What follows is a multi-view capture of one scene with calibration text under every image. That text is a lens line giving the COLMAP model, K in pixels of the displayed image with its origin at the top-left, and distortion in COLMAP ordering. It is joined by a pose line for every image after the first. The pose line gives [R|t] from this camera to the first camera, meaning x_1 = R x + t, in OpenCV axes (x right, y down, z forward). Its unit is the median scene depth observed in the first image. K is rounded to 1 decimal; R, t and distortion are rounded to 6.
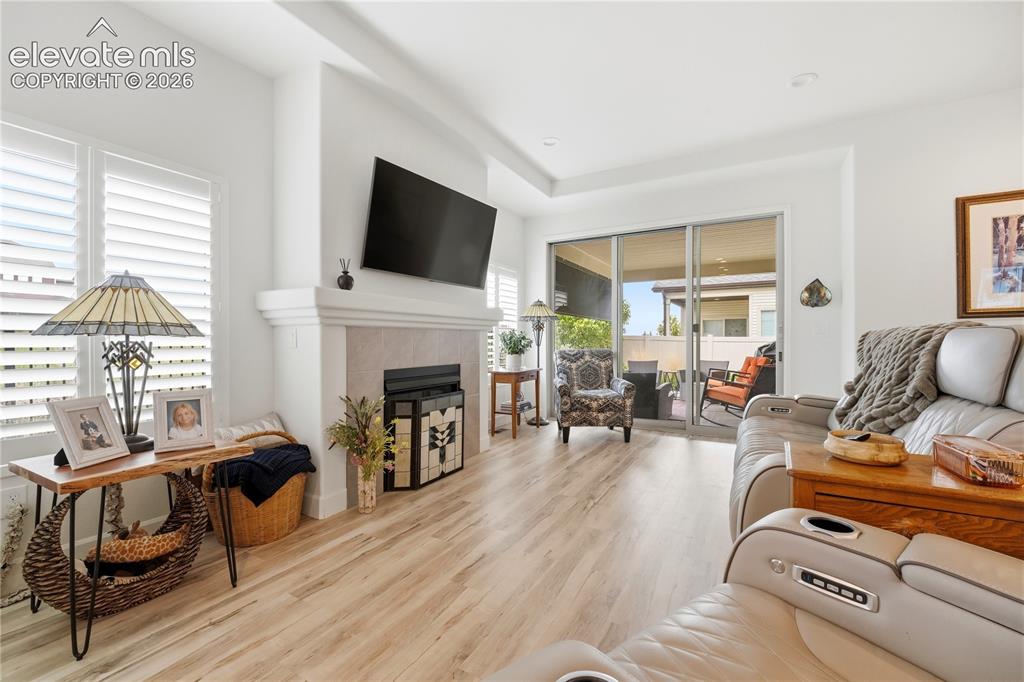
lens RADIAL K [[426.2, 0, 512.0], [0, 426.2, 341.0], [0, 0, 1]] dist [-0.009728, -0.000573]
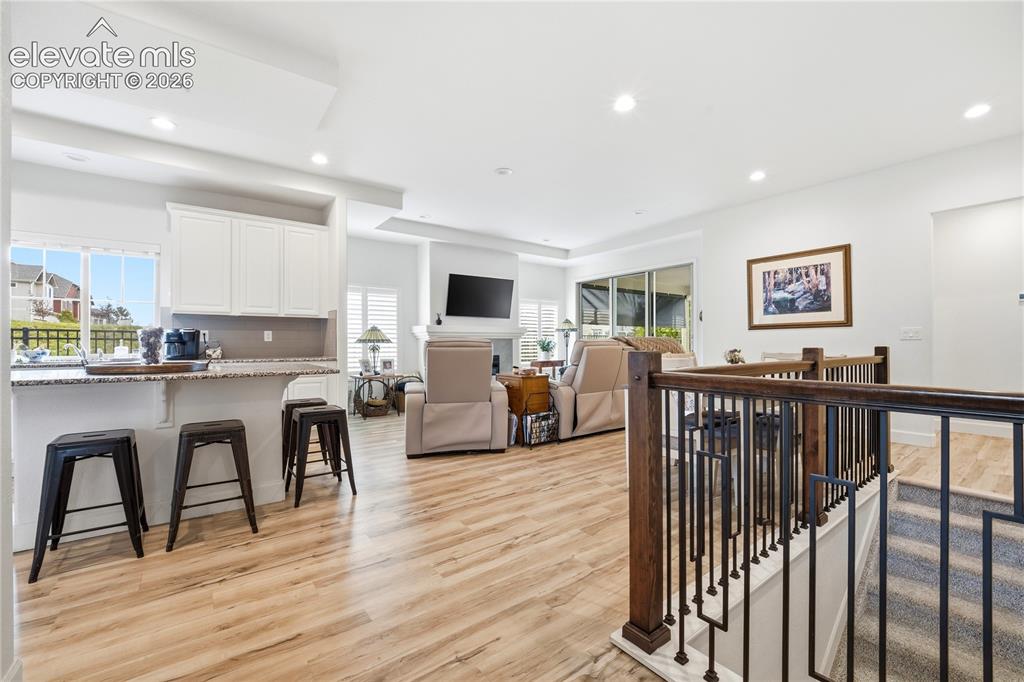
lens RADIAL K [[426.2, 0, 512.0], [0, 426.2, 341.0], [0, 0, 1]] dist [-0.009728, -0.000573]
pose [[0.912997, -0.006968, -0.407907, 0.933210], [0.004977, 0.999970, -0.005940, -0.002310], [0.407936, 0.003393, 0.913004, -1.042507]]
